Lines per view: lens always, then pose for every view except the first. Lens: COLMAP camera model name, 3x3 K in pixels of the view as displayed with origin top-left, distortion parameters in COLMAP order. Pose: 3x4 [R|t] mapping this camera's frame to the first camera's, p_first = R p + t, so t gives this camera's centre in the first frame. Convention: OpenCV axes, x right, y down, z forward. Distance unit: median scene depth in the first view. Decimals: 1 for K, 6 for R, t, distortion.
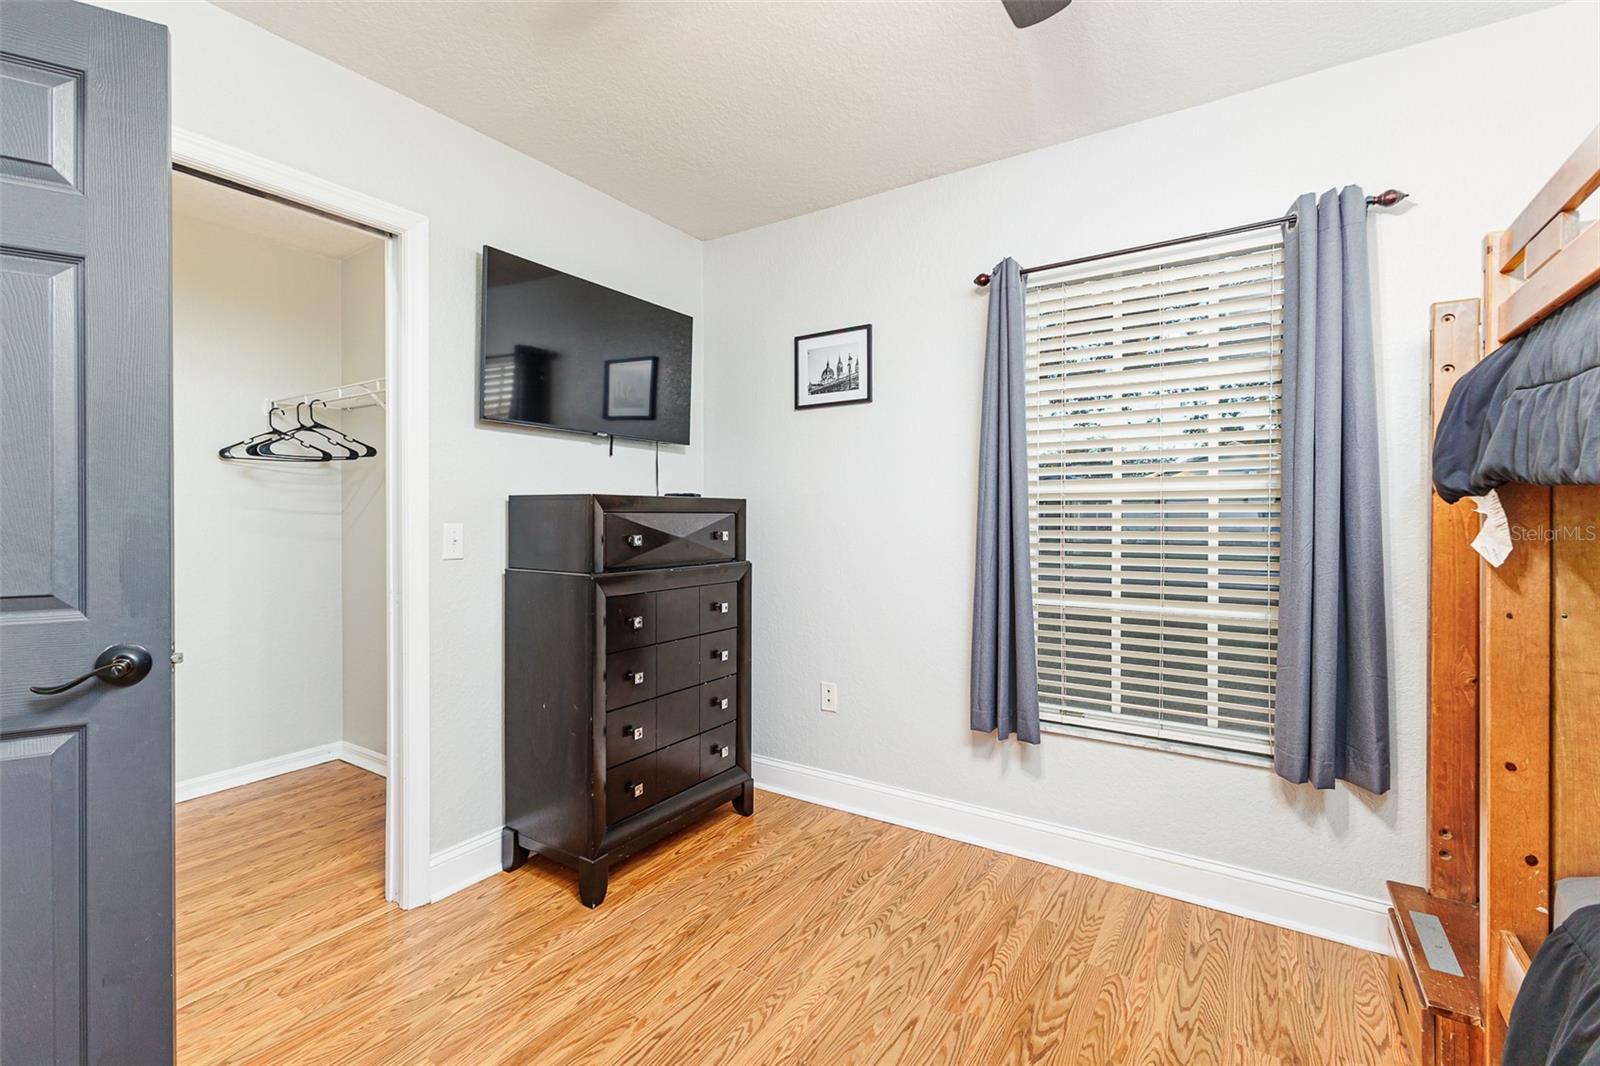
lens RADIAL K [[697.0, 0, 801.8], [0, 697.0, 517.9], [0, 0, 1]] dist [0.001157, 0.000471]
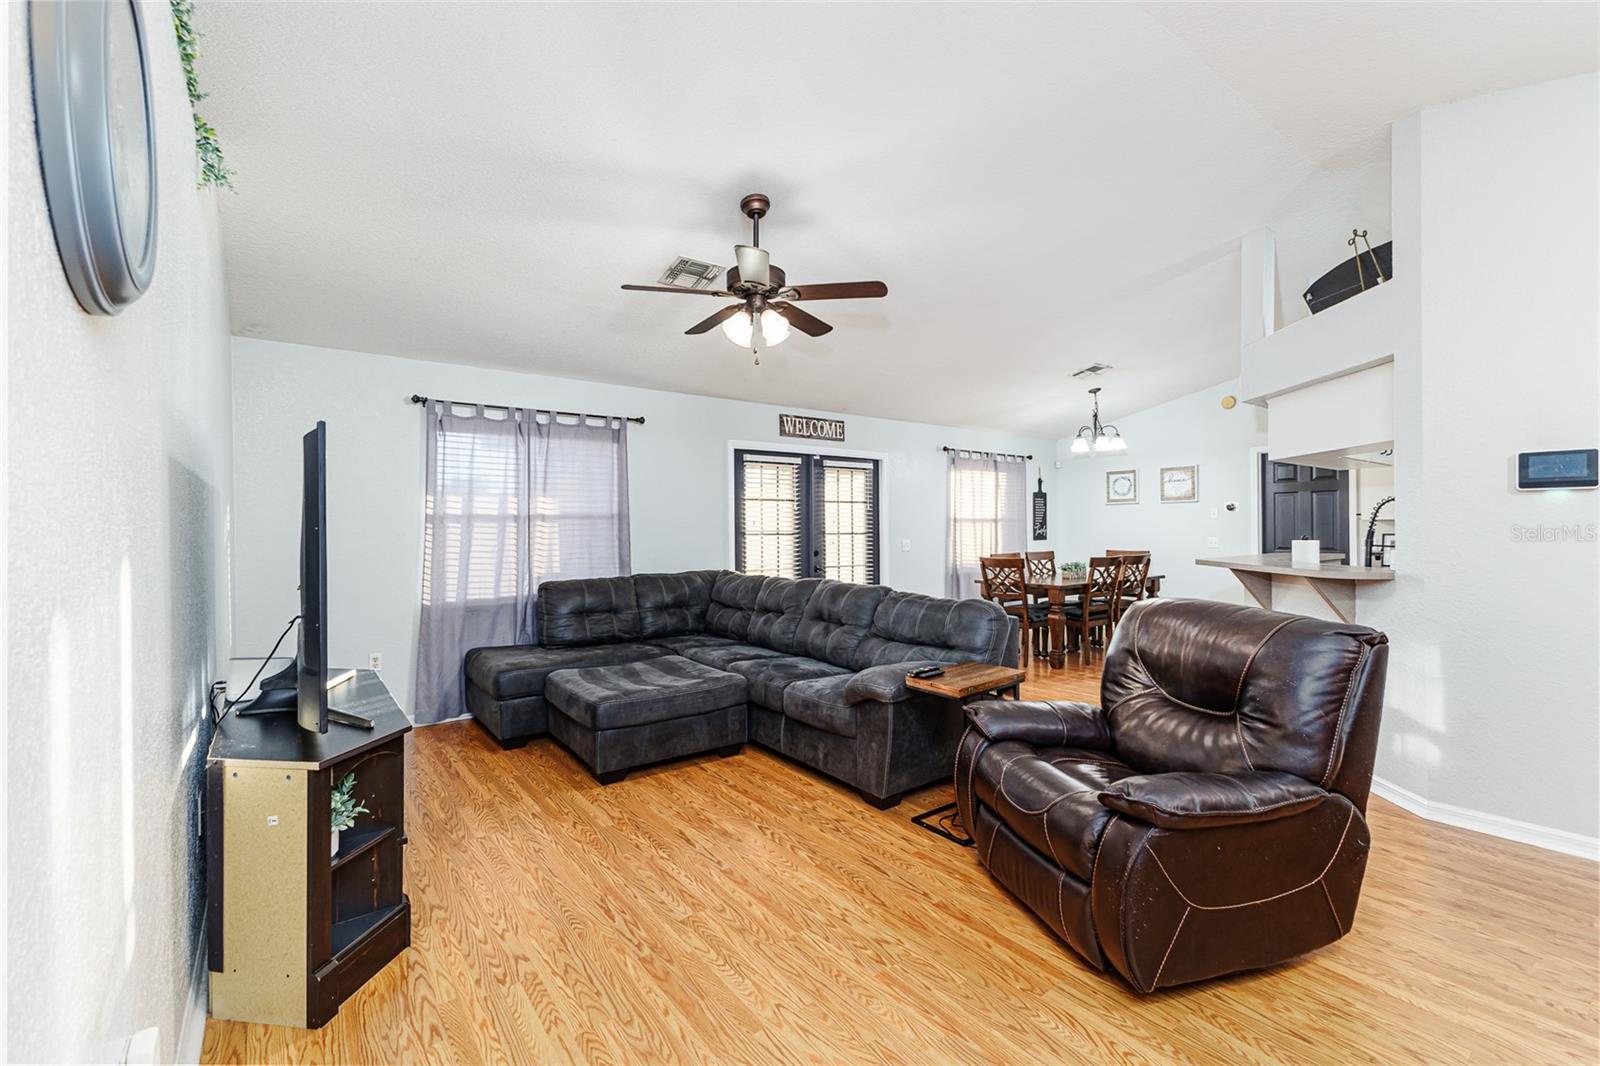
lens RADIAL K [[697.0, 0, 808.6], [0, 697.0, 531.8], [0, 0, 1]] dist [0.001157, 0.000471]
pose [[-0.330449, 0.010415, -0.943766, 1.120866], [0.000200, 0.999940, 0.010965, -0.069315], [0.943824, 0.003435, -0.330431, 1.560996]]
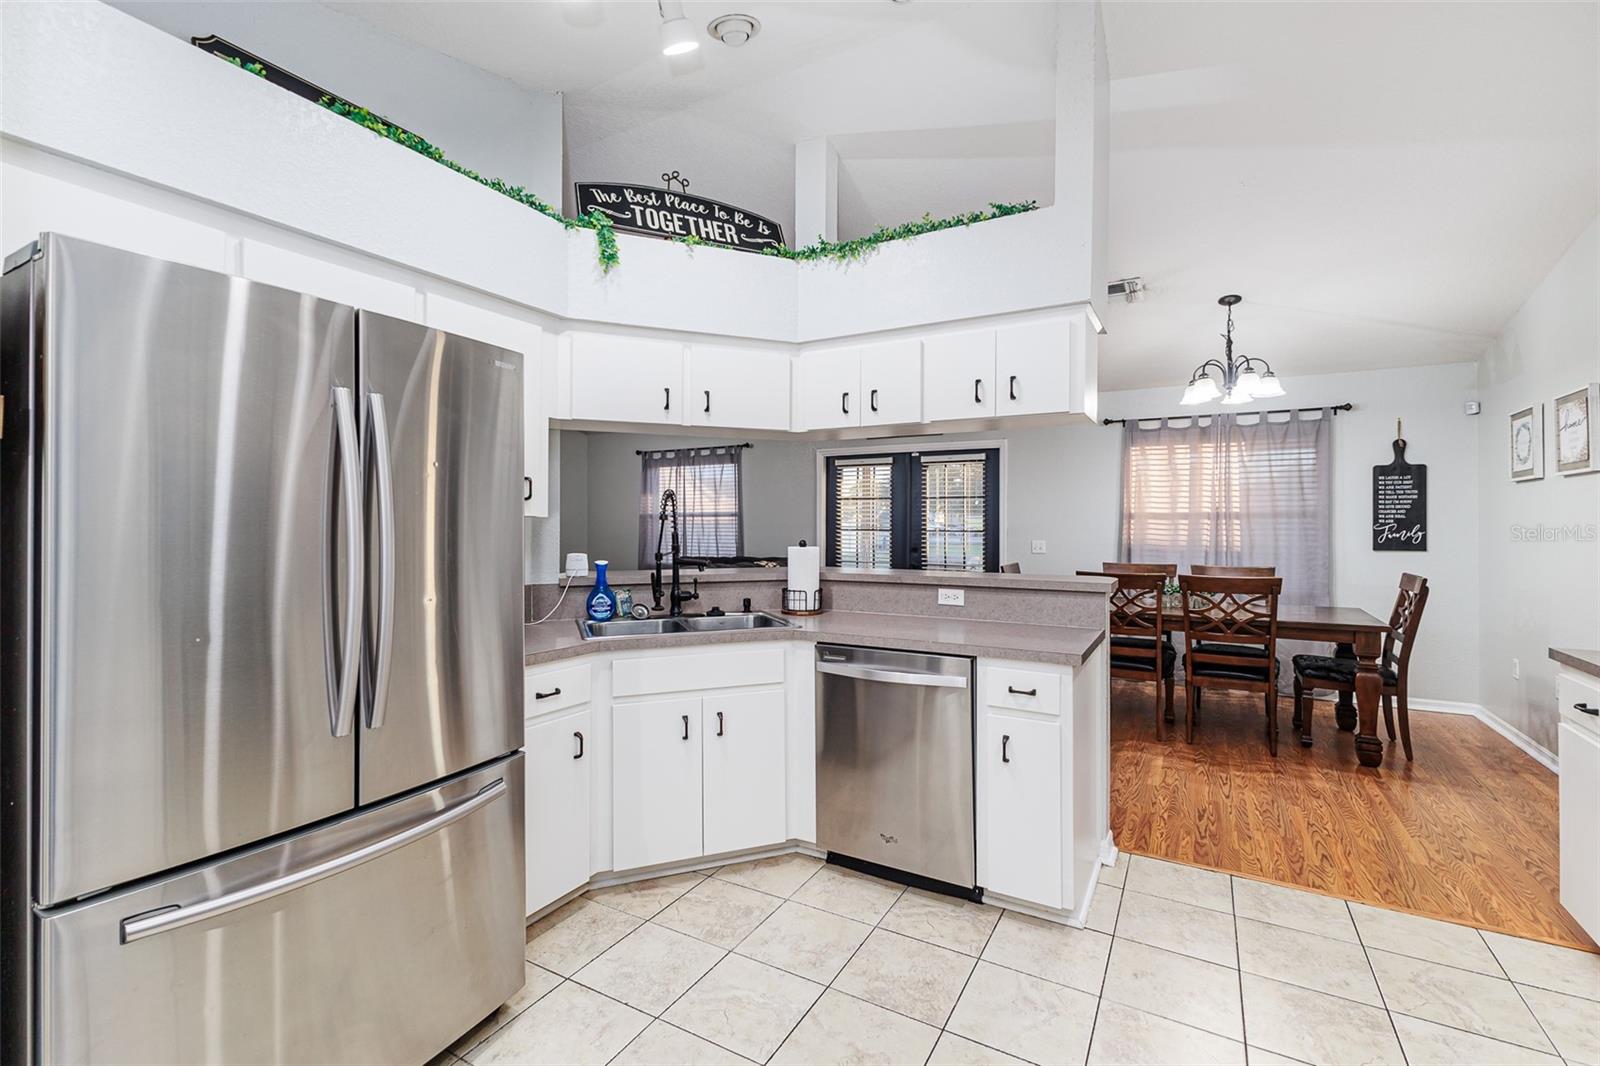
lens RADIAL K [[697.0, 0, 800.2], [0, 697.0, 520.3], [0, 0, 1]] dist [0.001157, 0.000471]
pose [[-0.998403, -0.003382, -0.056395, 0.983460], [-0.003393, 0.999994, 0.000104, -0.069311], [0.056394, 0.000295, -0.998409, 1.689240]]
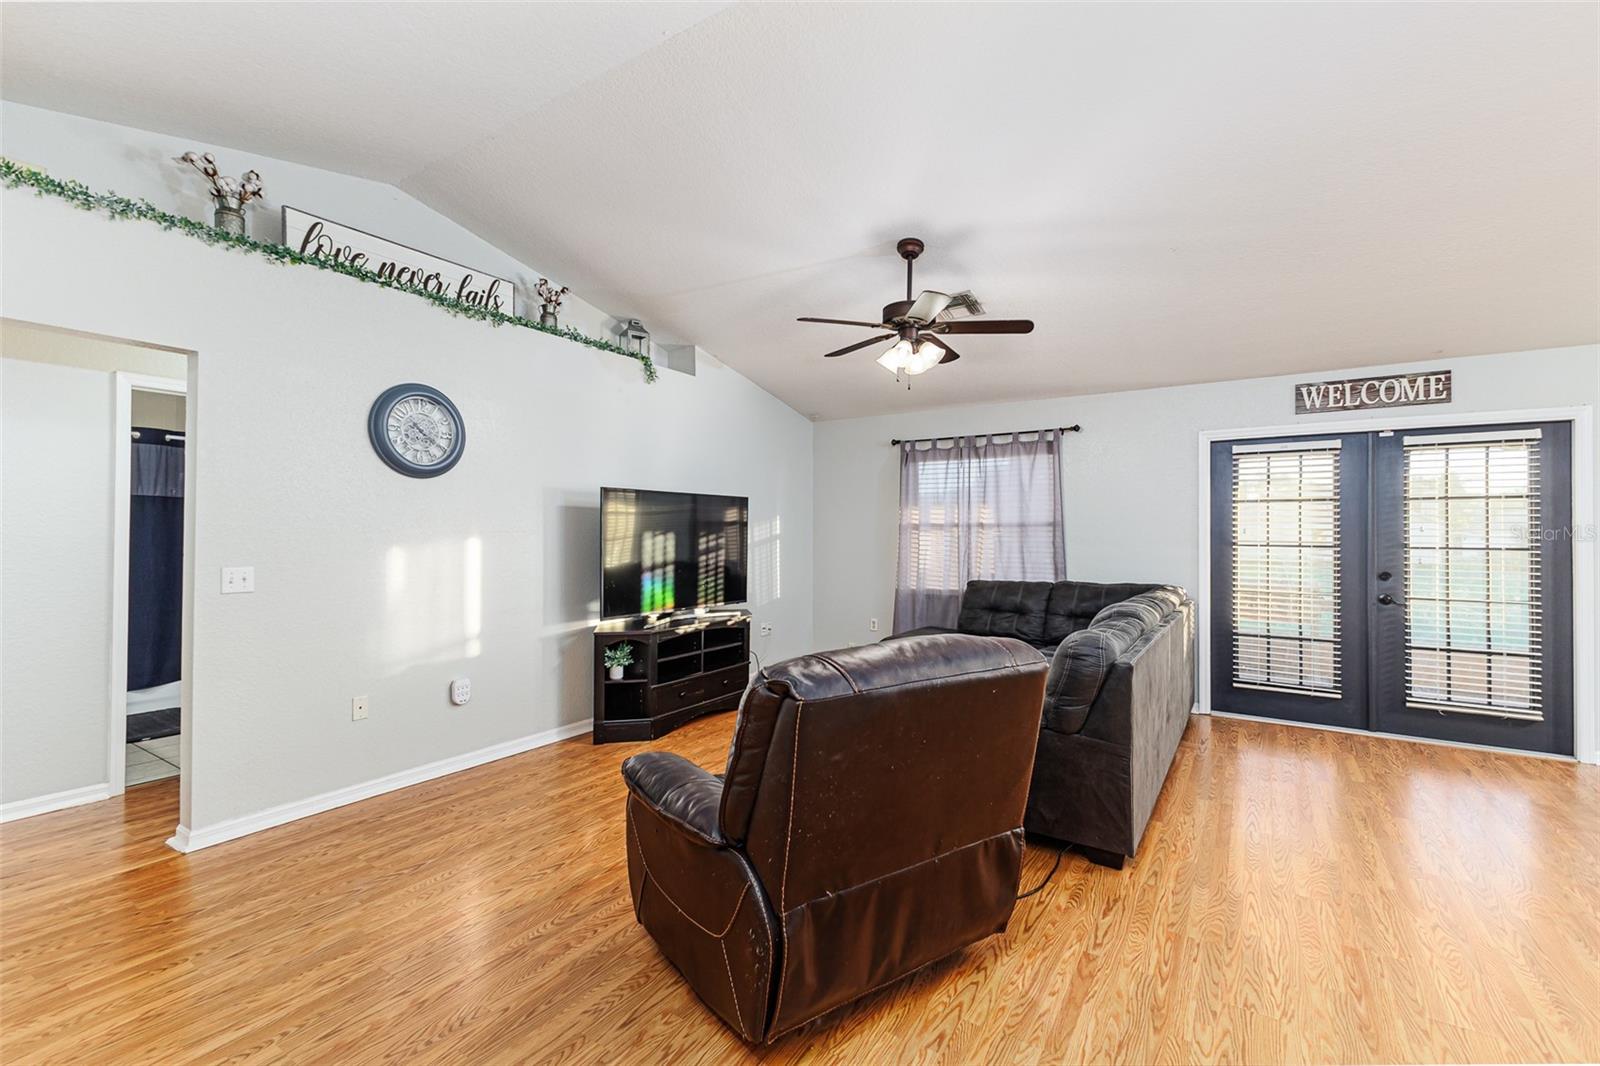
lens RADIAL K [[697.0, 0, 786.8], [0, 697.0, 530.7], [0, 0, 1]] dist [0.001157, 0.000471]
pose [[-0.999906, -0.002561, 0.013474, 1.049584], [-0.002541, 0.999996, 0.001522, -0.069599], [-0.013478, 0.001487, -0.999908, 1.630160]]
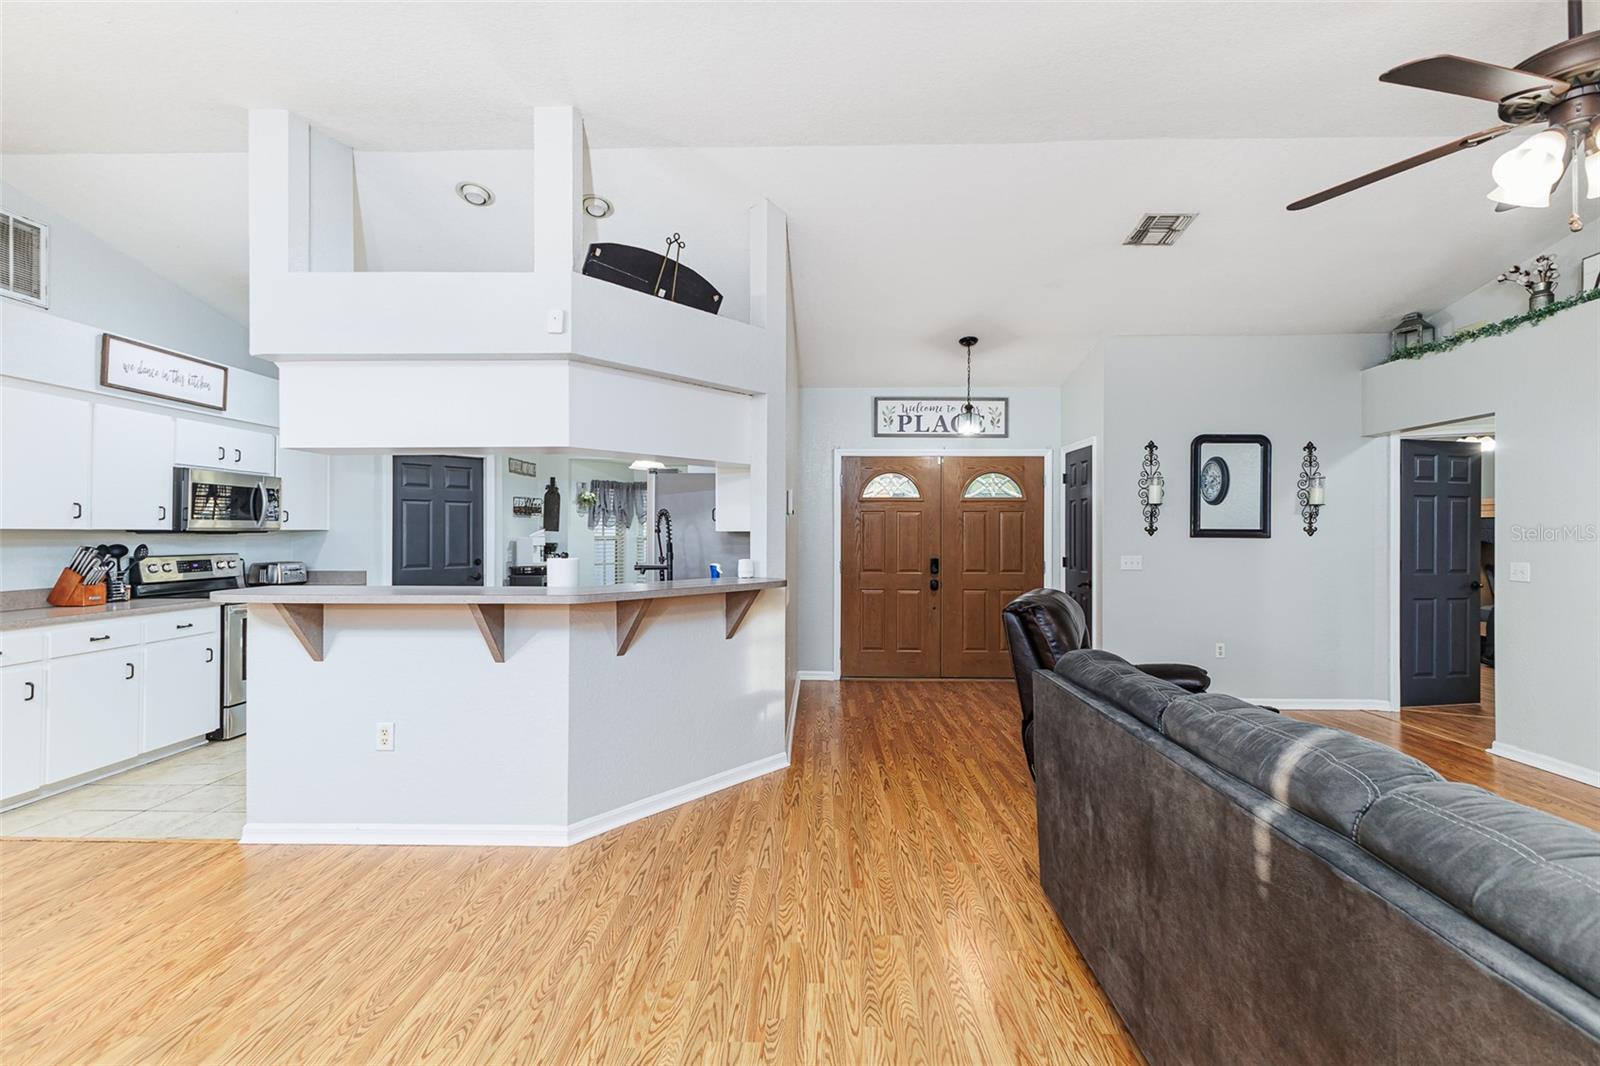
lens RADIAL K [[697.0, 0, 797.6], [0, 697.0, 531.2], [0, 0, 1]] dist [0.001157, 0.000471]
pose [[0.855804, 0.003738, 0.517286, 0.956851], [-0.001461, 0.999987, -0.004809, -0.069382], [-0.517297, 0.003360, 0.855799, 1.508226]]
